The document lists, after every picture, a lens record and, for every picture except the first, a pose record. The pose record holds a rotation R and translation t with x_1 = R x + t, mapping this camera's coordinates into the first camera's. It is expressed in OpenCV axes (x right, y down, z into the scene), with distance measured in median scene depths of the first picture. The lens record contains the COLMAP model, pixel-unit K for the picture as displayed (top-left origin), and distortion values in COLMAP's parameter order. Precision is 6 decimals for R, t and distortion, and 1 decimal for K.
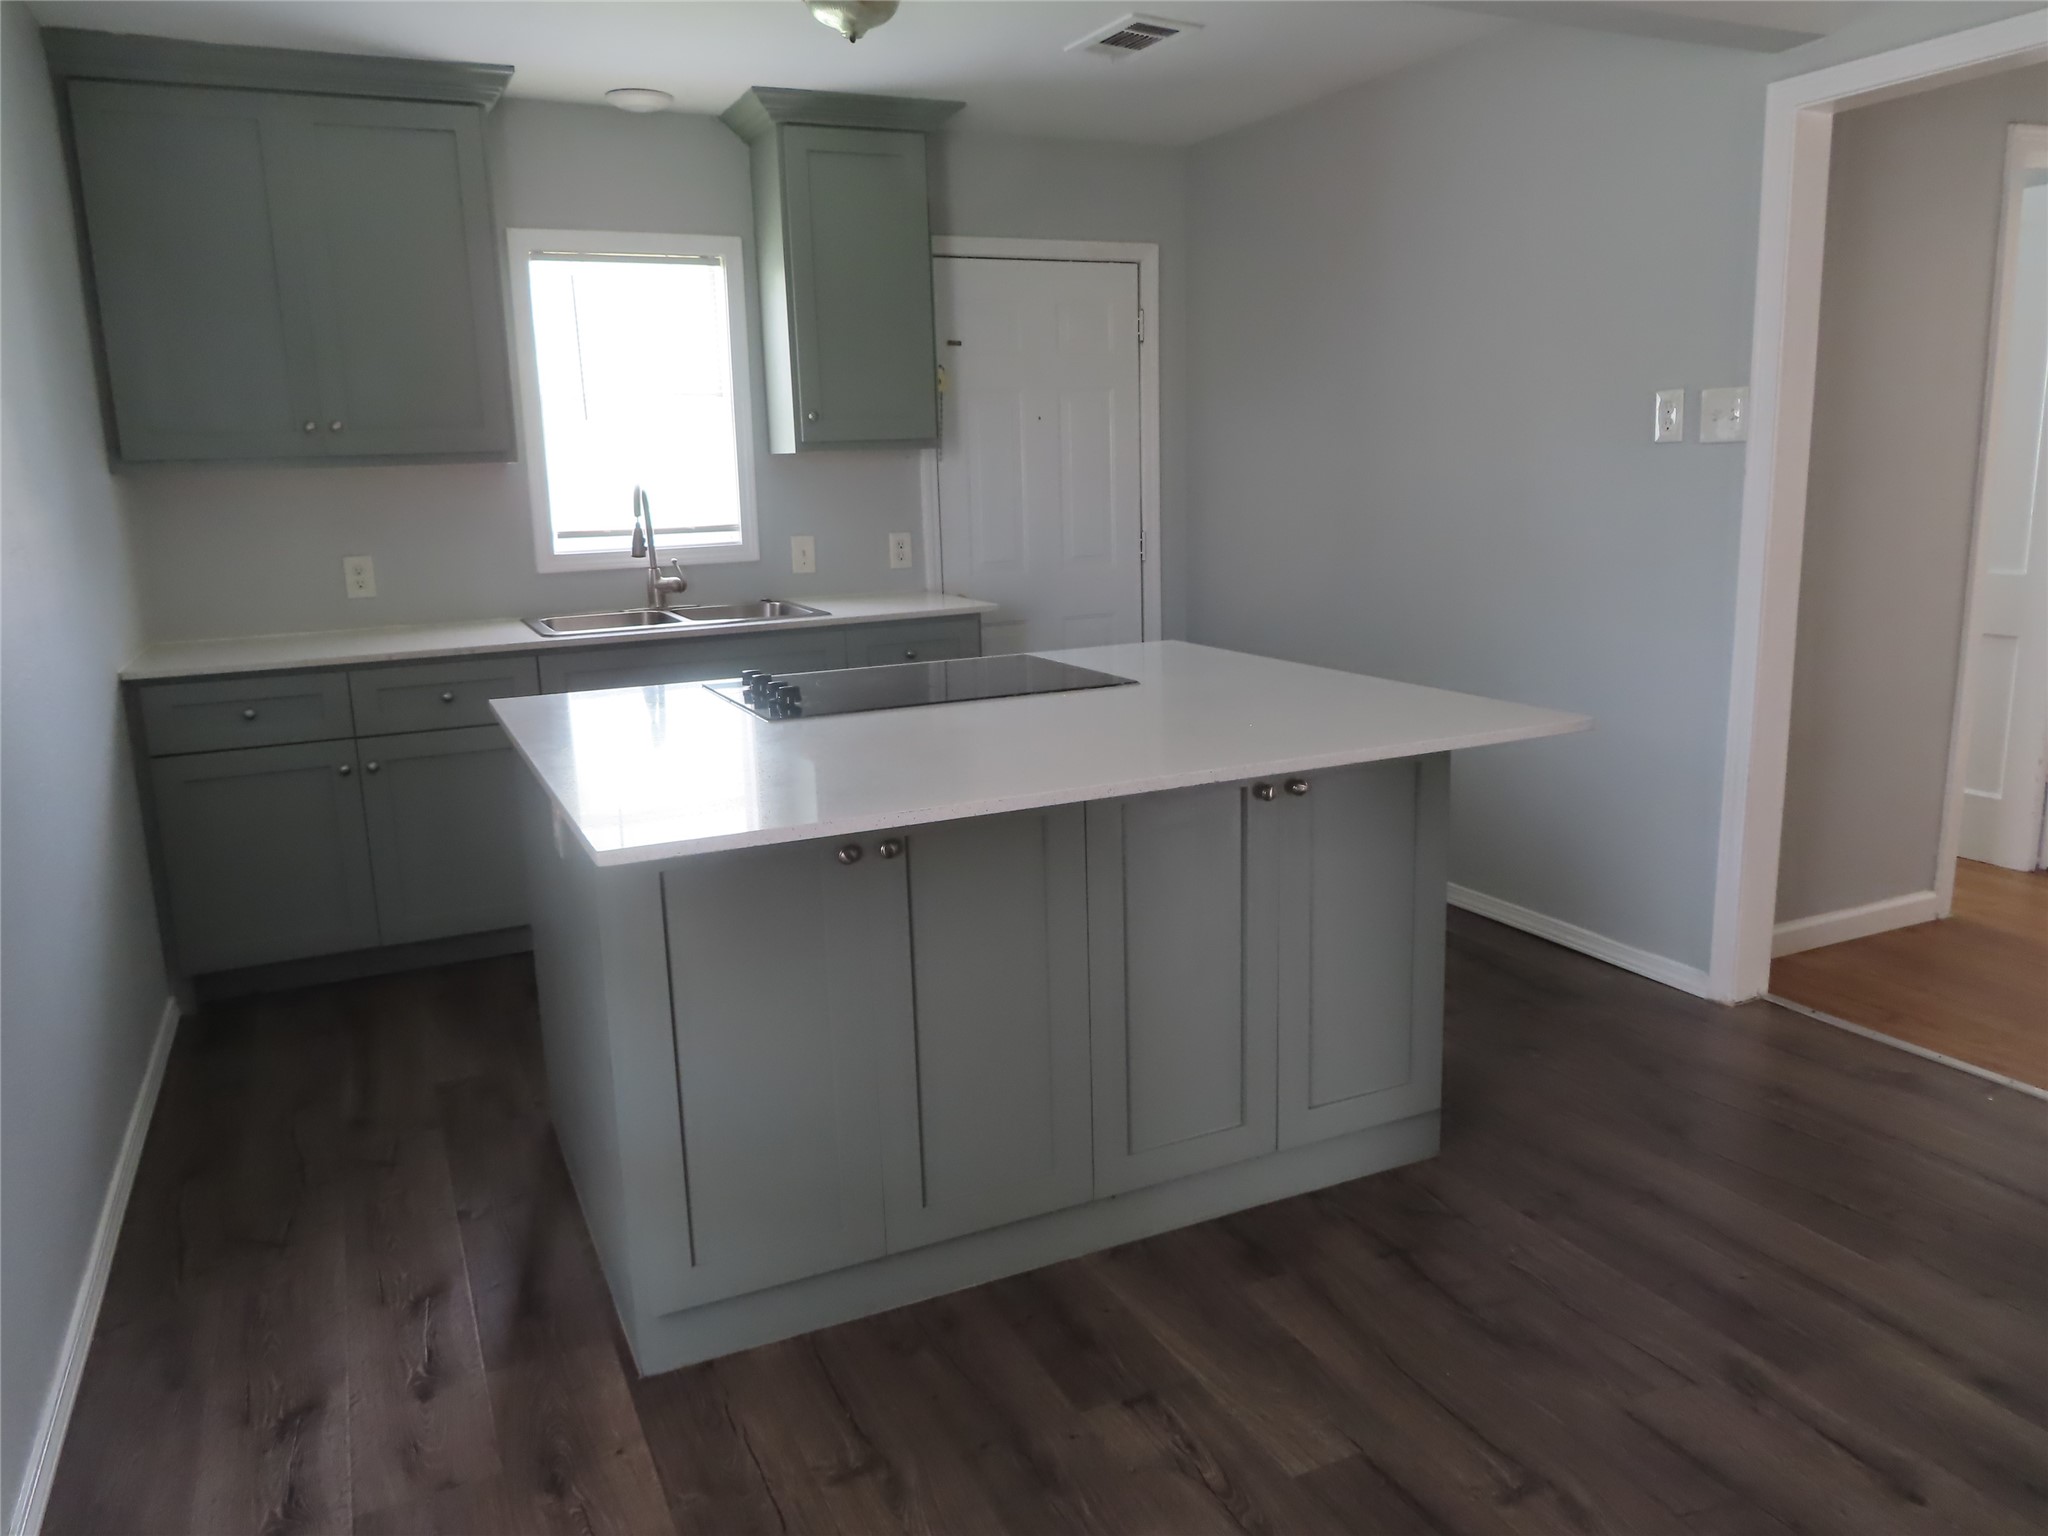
lens RADIAL K [[1483.1, 0, 1024.0], [0, 1483.1, 768.0], [0, 0, 1]] dist [-0.003380, -0.003183]
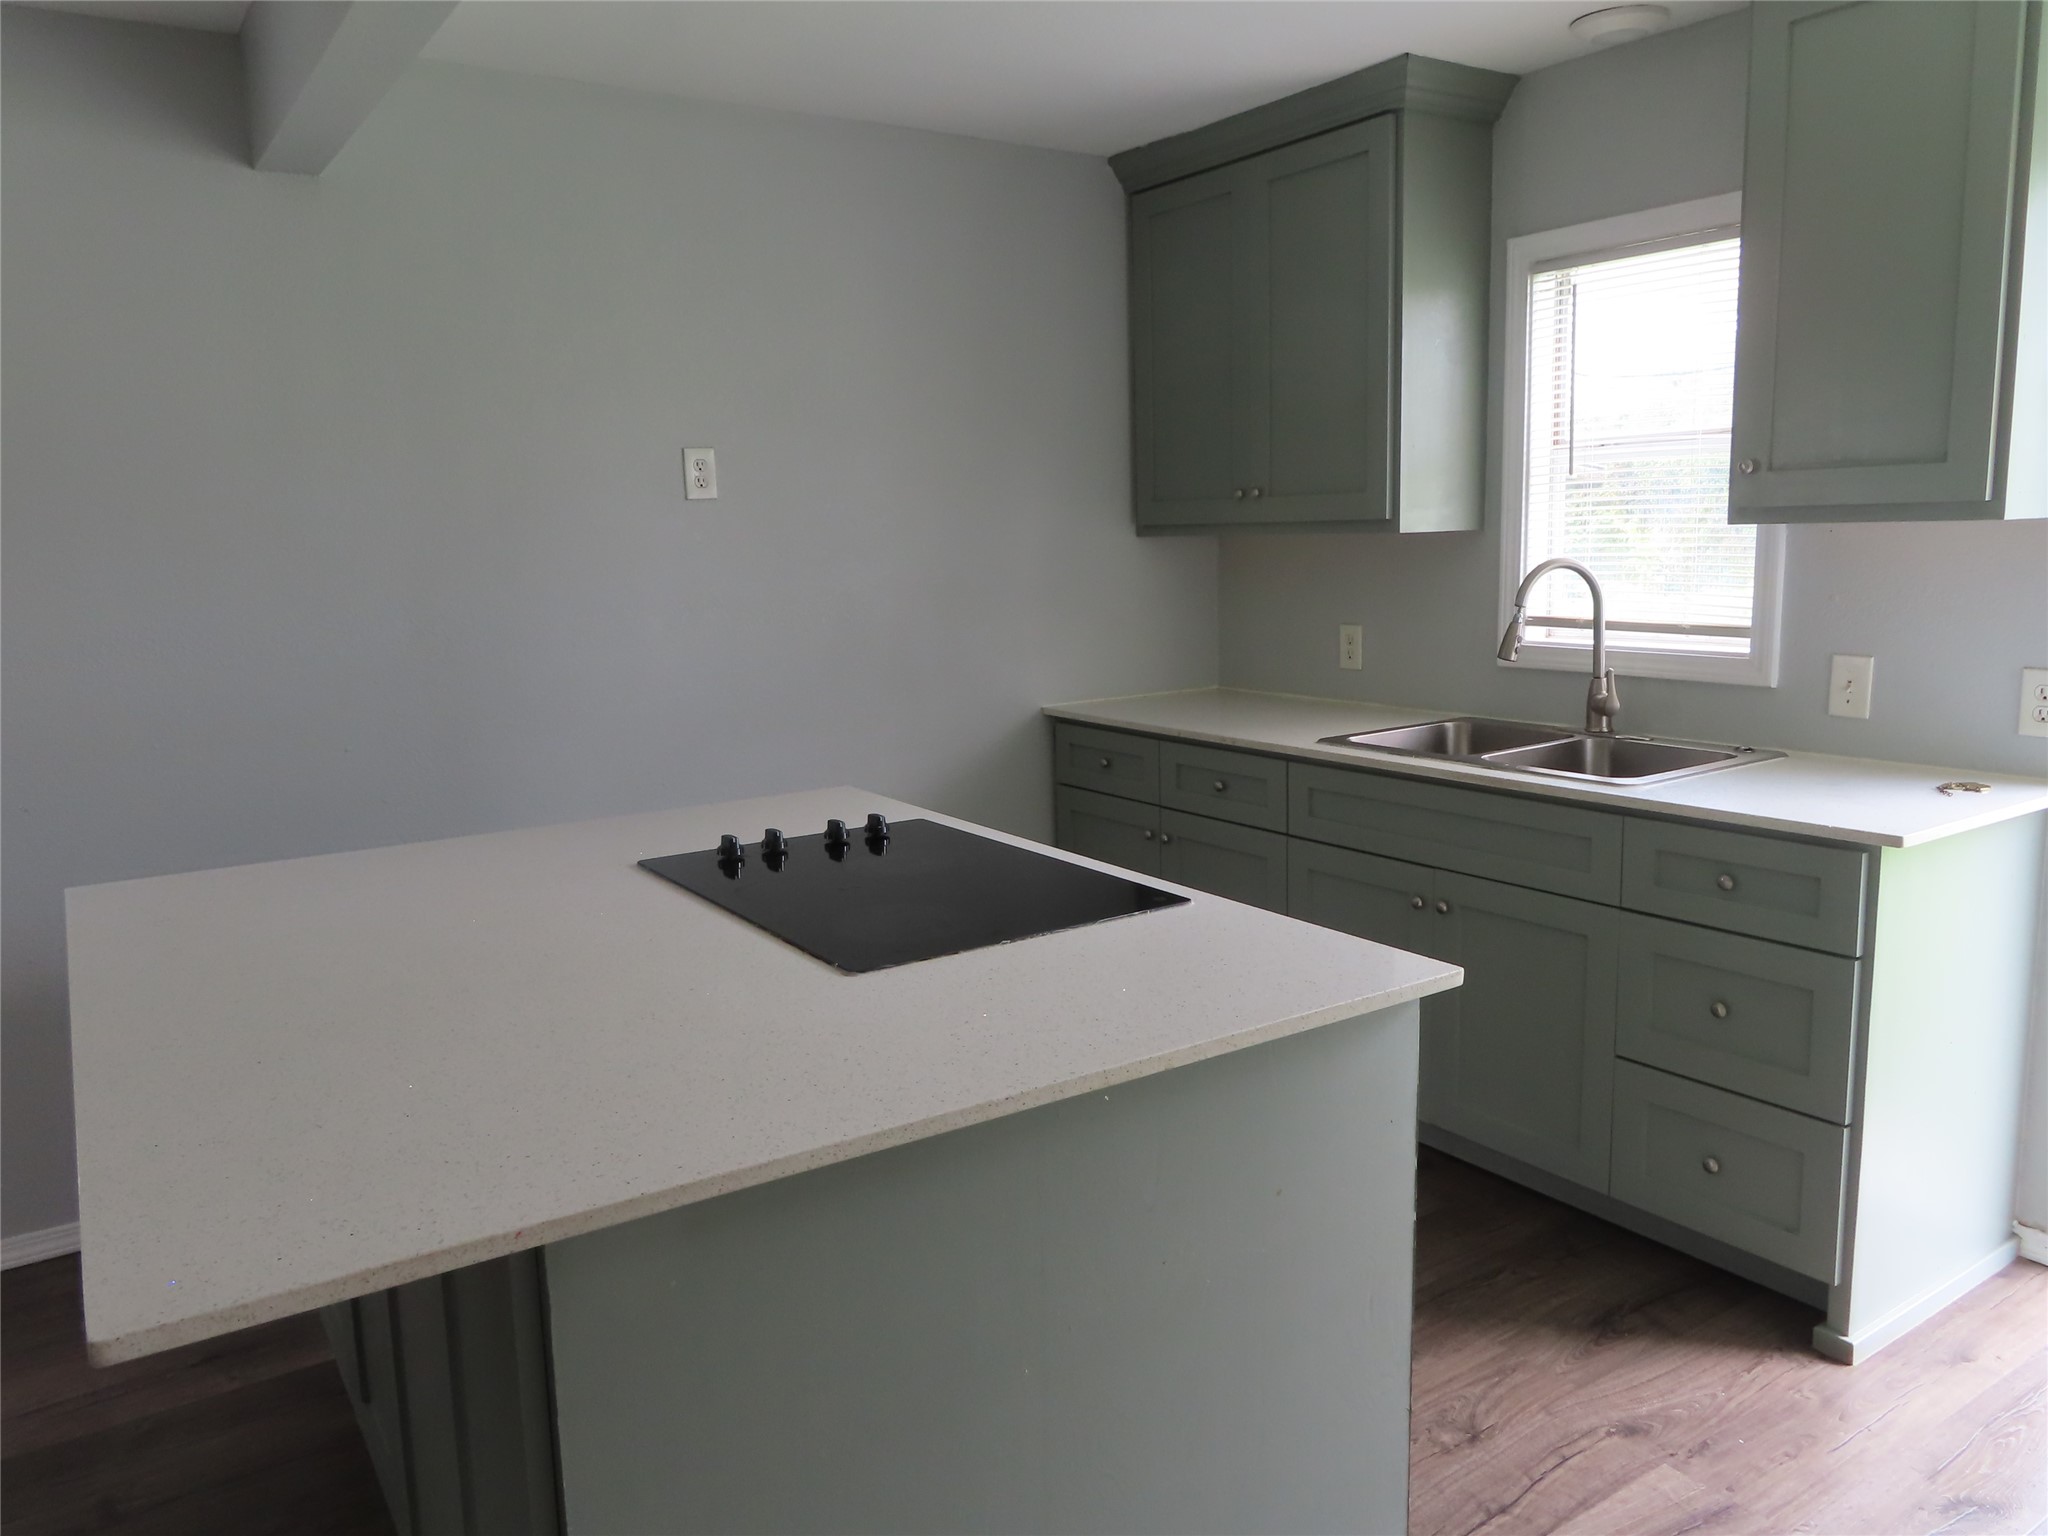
lens RADIAL K [[1483.1, 0, 1024.0], [0, 1483.1, 768.0], [0, 0, 1]] dist [-0.003380, -0.003183]
pose [[0.160286, 0.184595, -0.969656, 0.442719], [-0.178807, 0.971535, 0.155395, -0.163062], [0.970740, 0.148473, 0.188730, 0.632334]]
